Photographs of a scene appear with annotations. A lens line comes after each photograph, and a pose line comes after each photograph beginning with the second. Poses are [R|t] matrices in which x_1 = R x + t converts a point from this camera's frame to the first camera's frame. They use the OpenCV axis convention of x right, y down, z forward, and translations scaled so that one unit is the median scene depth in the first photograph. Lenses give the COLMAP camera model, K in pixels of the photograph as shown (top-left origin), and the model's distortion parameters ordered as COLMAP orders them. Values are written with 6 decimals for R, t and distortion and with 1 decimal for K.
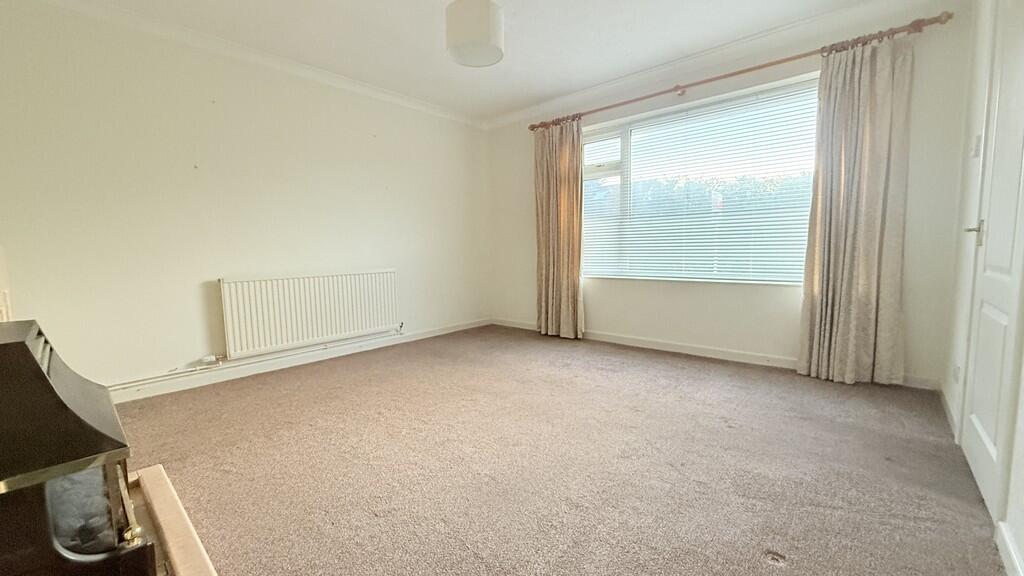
lens RADIAL K [[407.5, 0, 510.8], [0, 407.5, 288.9], [0, 0, 1]] dist [-0.000293, 0.000083]
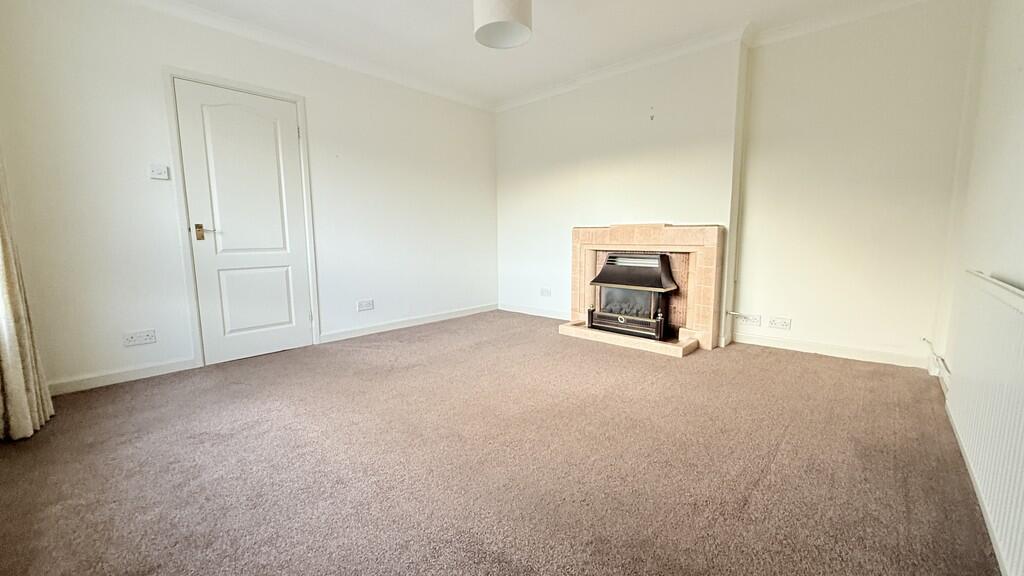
lens RADIAL K [[407.5, 0, 511.5], [0, 407.5, 288.8], [0, 0, 1]] dist [-0.000293, 0.000083]
pose [[-0.999679, 0.023728, 0.008915, -0.068557], [0.025120, 0.974402, 0.223406, -0.120619], [-0.003386, 0.223558, -0.974685, 1.280803]]
